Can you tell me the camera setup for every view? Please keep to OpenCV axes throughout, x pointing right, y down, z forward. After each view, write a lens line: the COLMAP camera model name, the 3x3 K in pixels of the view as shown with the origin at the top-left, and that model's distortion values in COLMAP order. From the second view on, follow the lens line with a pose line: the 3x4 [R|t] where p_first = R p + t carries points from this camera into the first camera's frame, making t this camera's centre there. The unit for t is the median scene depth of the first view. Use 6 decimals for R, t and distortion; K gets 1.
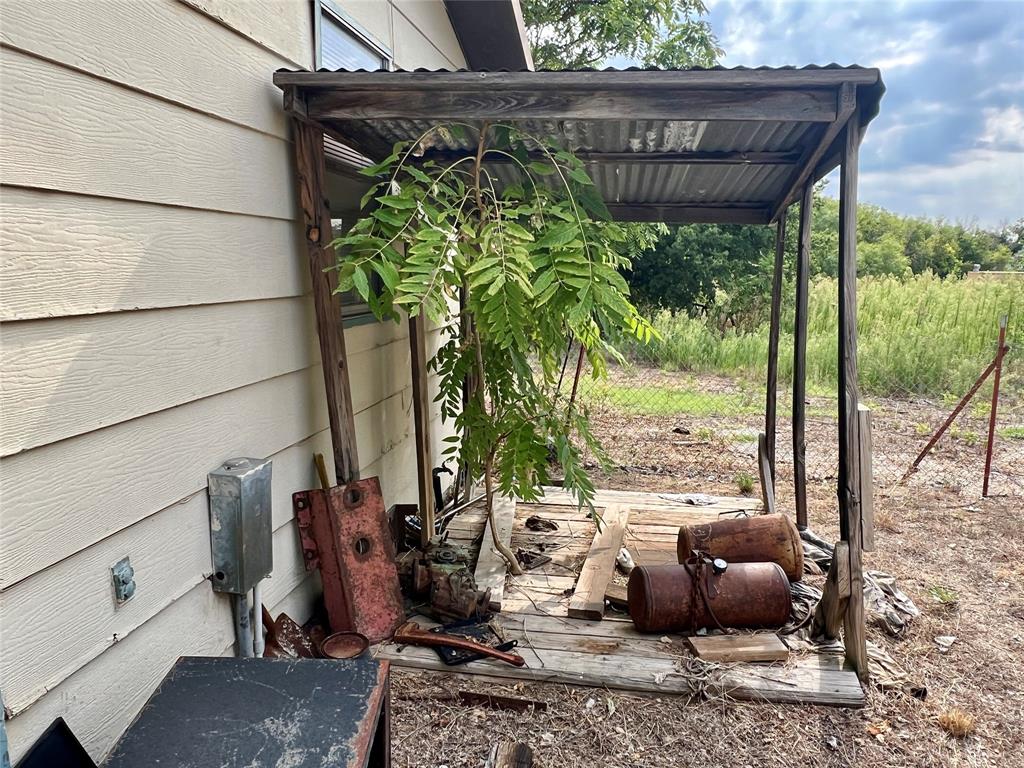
lens RADIAL K [[804.2, 0, 506.7], [0, 804.2, 386.4], [0, 0, 1]] dist [-0.028971, -0.004997]
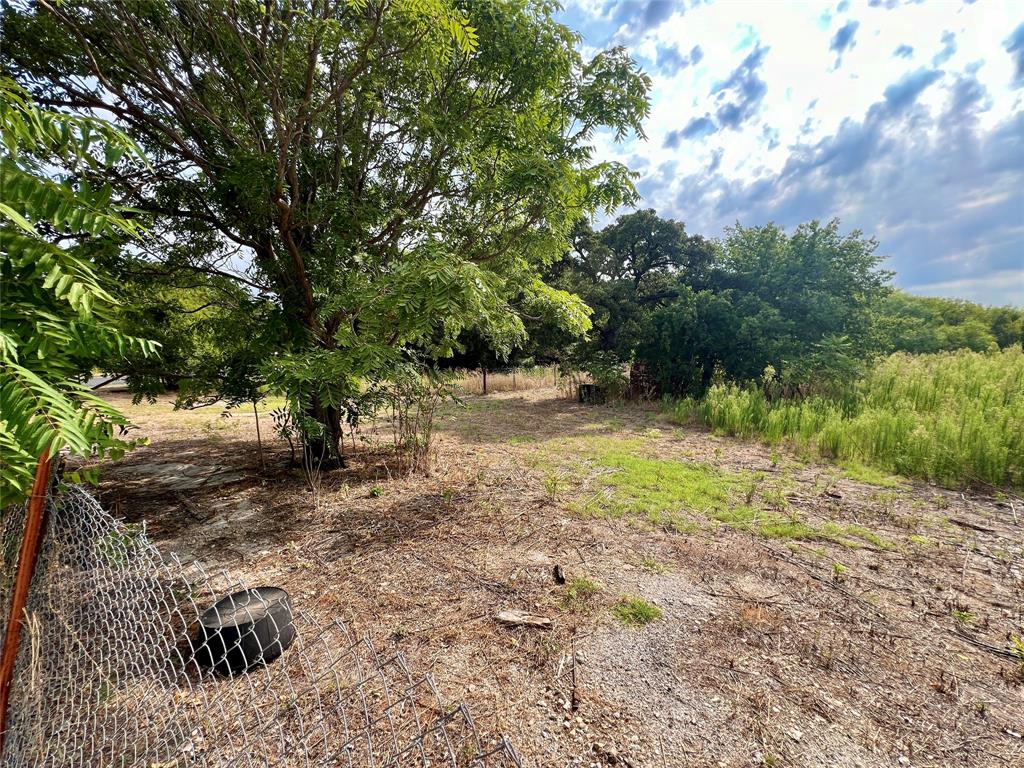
lens RADIAL K [[412.7, 0, 512.1], [0, 412.7, 384.2], [0, 0, 1]] dist [-0.004617, 0.001546]
pose [[0.920185, 0.008735, -0.391387, 0.126715], [-0.036057, 0.997393, -0.062513, -0.035843], [0.389821, 0.071636, 0.918100, 0.244908]]
